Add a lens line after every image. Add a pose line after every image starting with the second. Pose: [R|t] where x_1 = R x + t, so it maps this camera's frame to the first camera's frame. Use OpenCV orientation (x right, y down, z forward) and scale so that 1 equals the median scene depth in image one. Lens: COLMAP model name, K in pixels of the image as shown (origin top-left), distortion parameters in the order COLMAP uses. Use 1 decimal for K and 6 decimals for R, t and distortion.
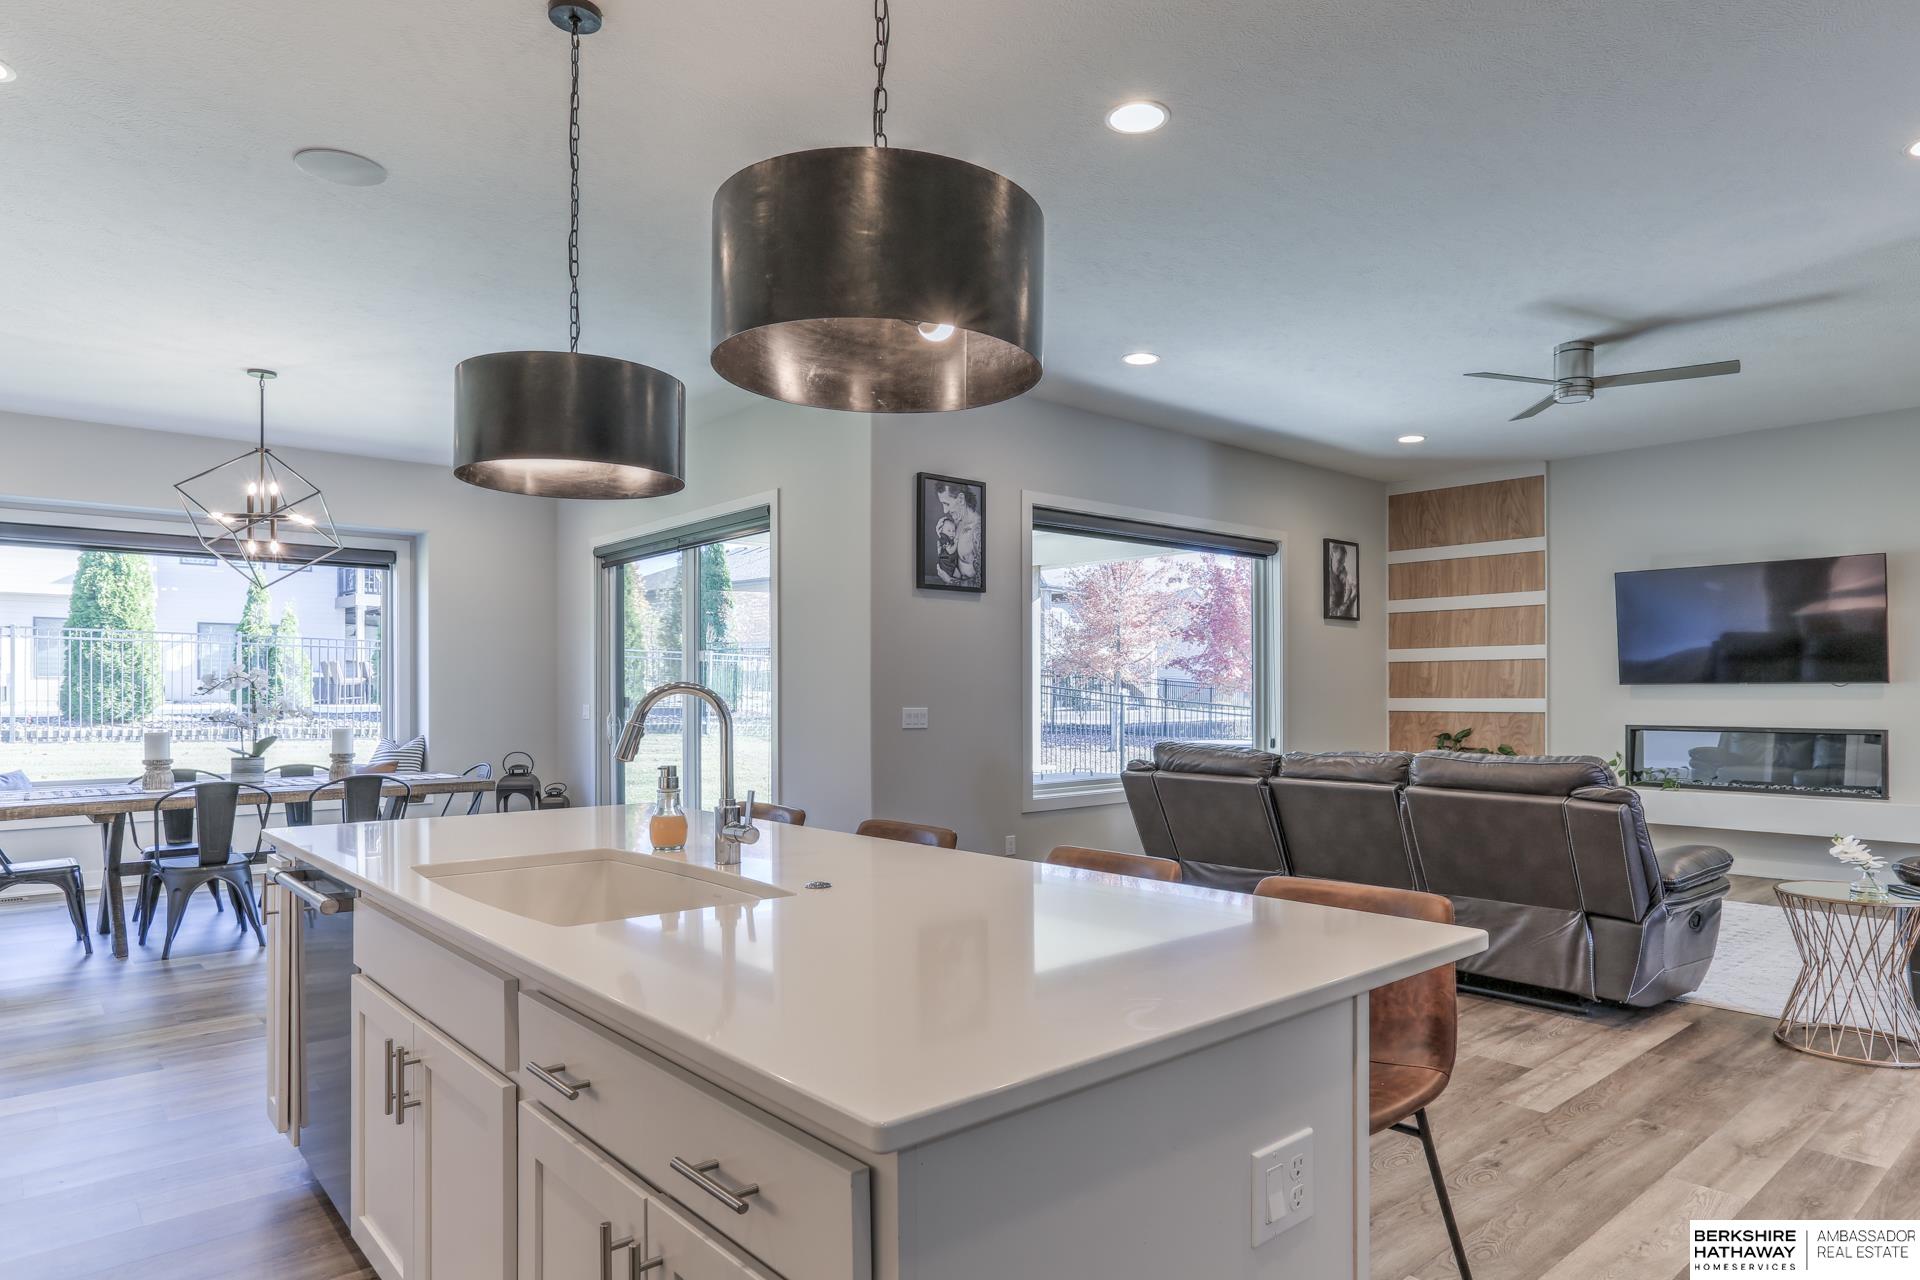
lens RADIAL K [[1124.6, 0, 956.9], [0, 1124.6, 693.0], [0, 0, 1]] dist [-0.011415, 0.000313]
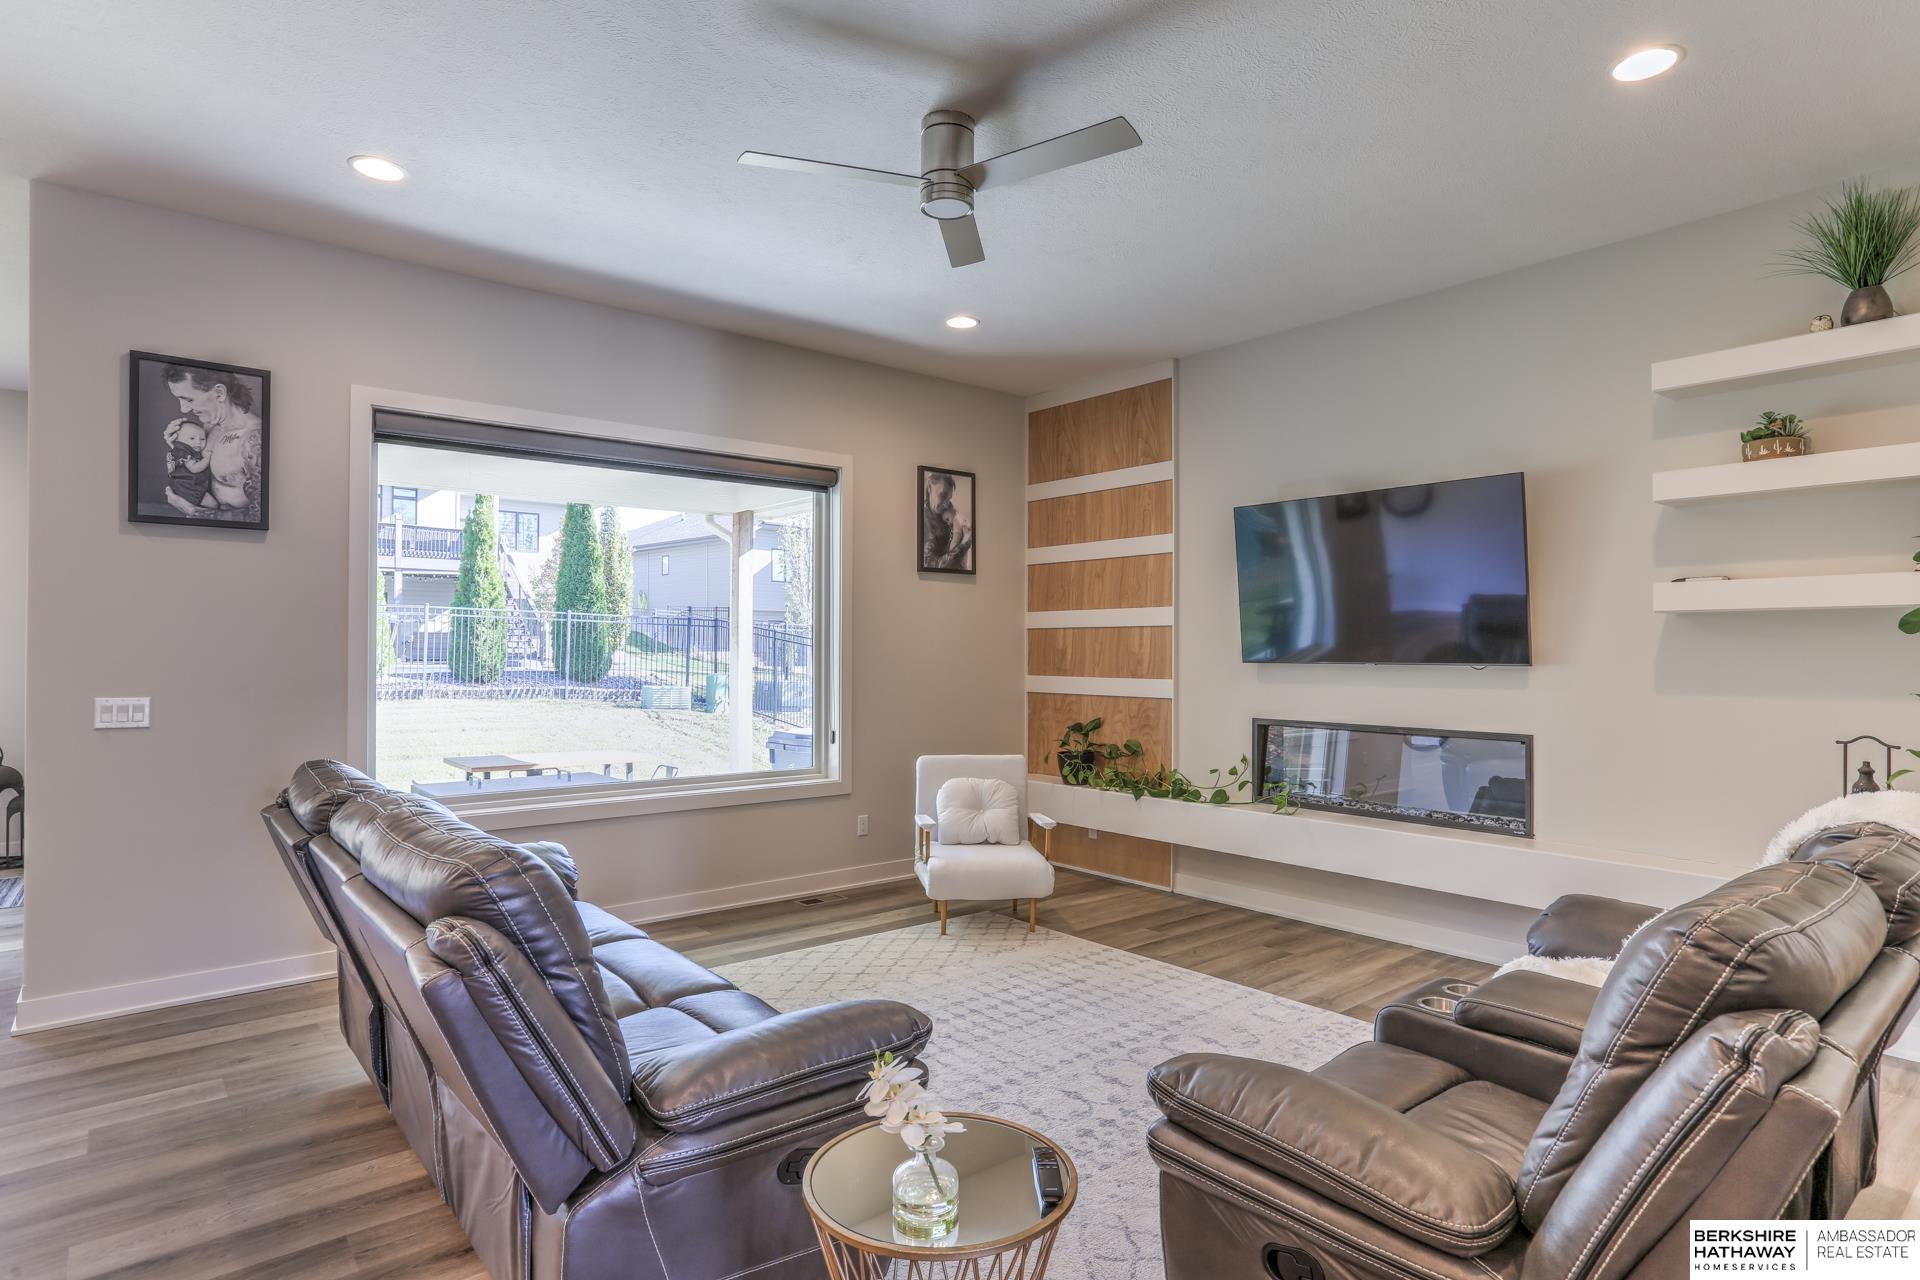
lens RADIAL K [[1078.9, 0, 1044.8], [0, 1078.9, 643.9], [0, 0, 1]] dist [-0.011350, 0.000612]
pose [[0.999829, 0.002403, 0.018362, 0.415886], [-0.002308, 0.999984, -0.005199, -0.014351], [-0.018375, 0.005156, 0.999818, 0.282853]]
